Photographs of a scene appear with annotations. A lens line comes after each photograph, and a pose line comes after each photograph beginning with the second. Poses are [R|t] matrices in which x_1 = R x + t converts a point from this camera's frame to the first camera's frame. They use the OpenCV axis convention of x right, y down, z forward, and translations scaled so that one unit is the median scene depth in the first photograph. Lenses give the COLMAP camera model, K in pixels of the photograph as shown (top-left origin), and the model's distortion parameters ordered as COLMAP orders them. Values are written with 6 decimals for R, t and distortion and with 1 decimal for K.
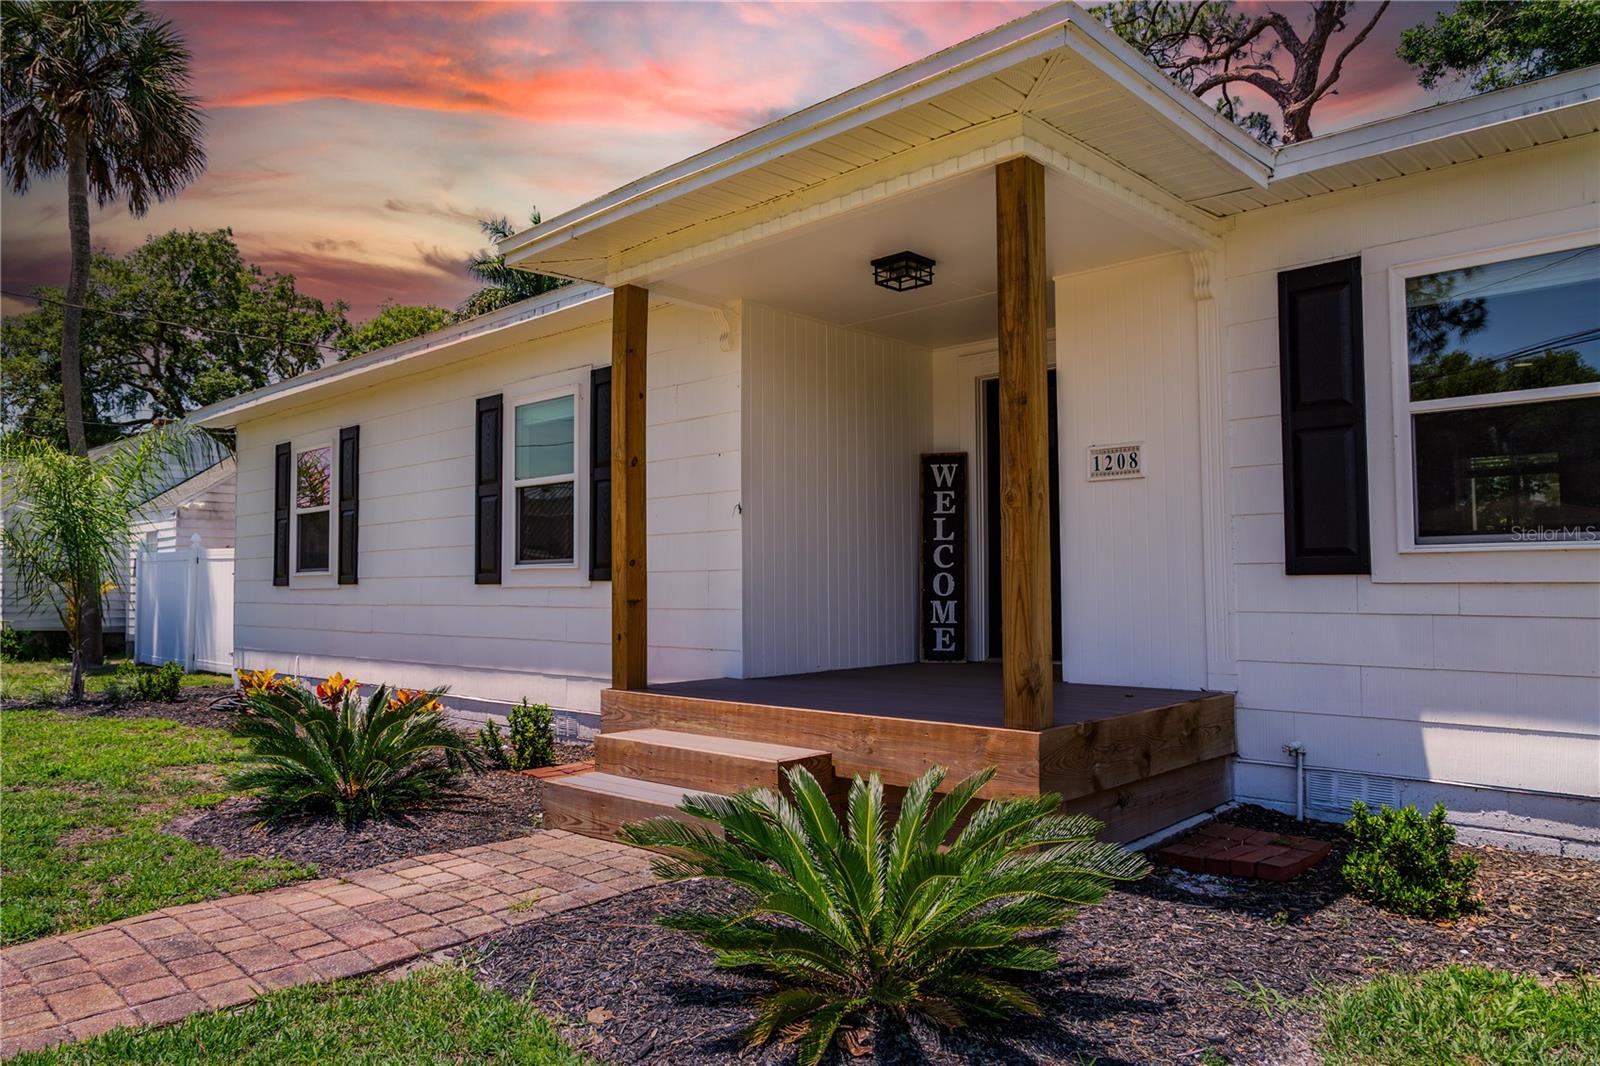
lens RADIAL K [[1083.4, 0, 800.0], [0, 1083.4, 533.0], [0, 0, 1]] dist [-0.000469, -0.000464]
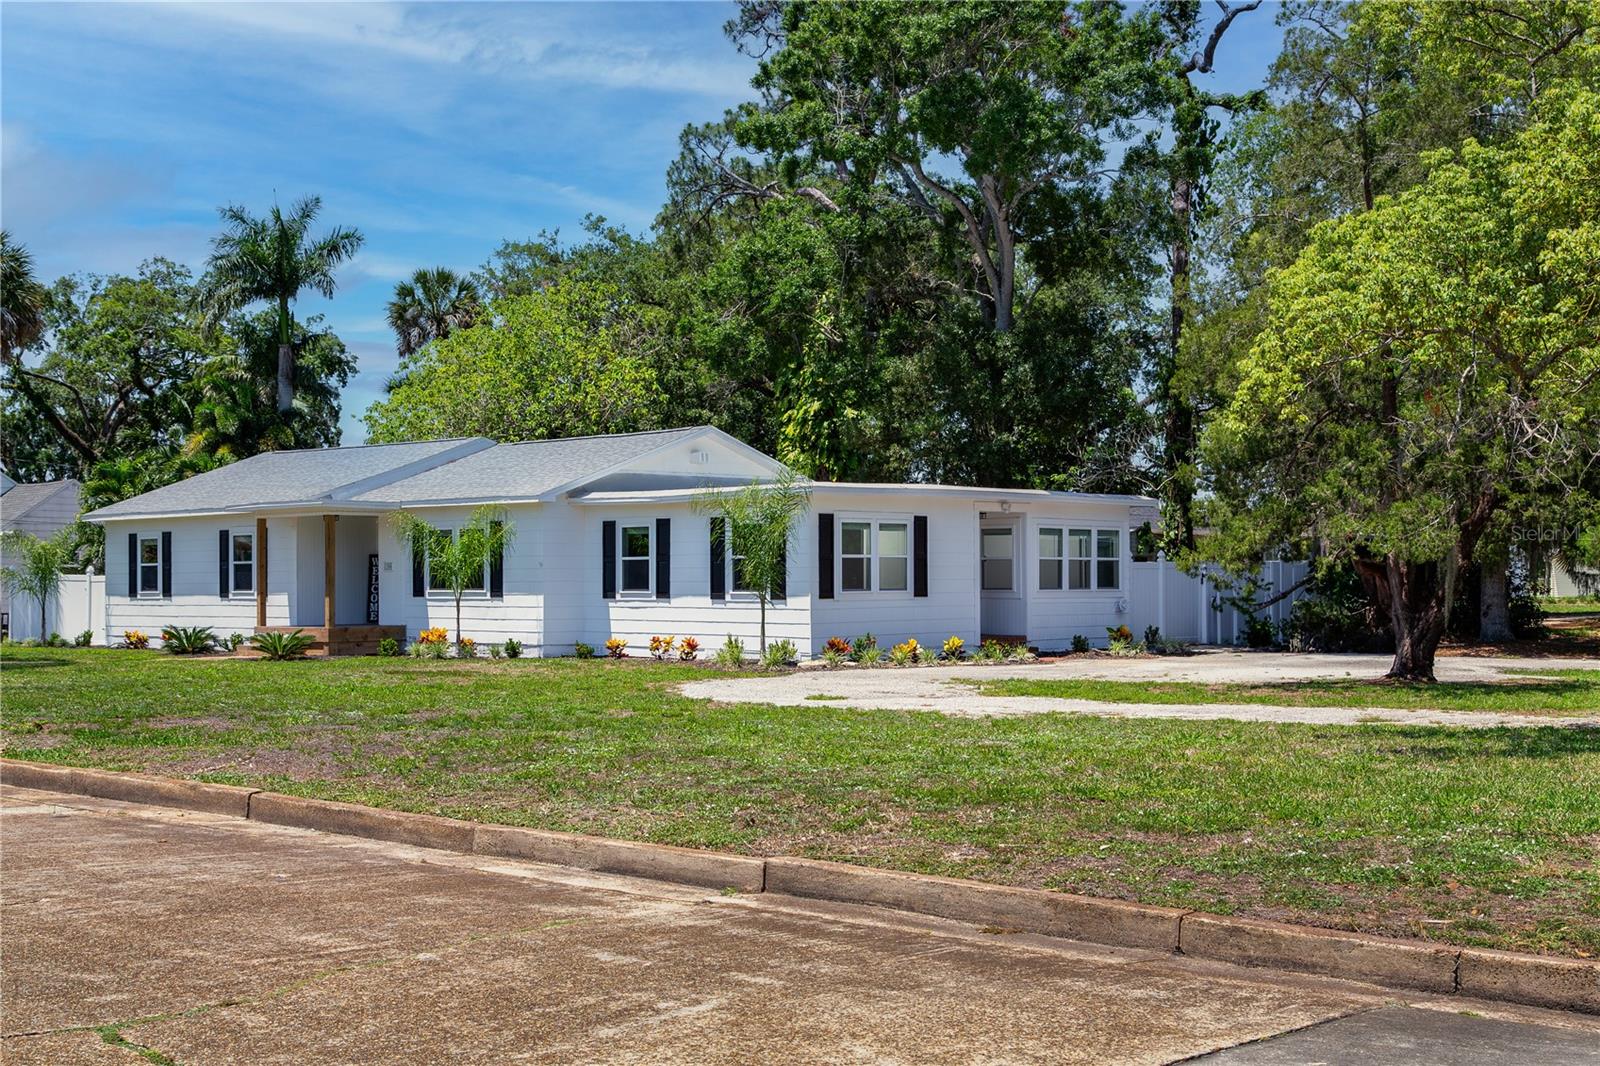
lens RADIAL K [[2085.6, 0, 800.0], [0, 2085.6, 533.0], [0, 0, 1]] dist [0.006384, 0.004805]
pose [[0.999913, -0.001377, -0.013099, 1.396948], [0.001822, 0.999418, 0.034055, -0.327719], [0.013045, -0.034076, 0.999334, -4.801541]]
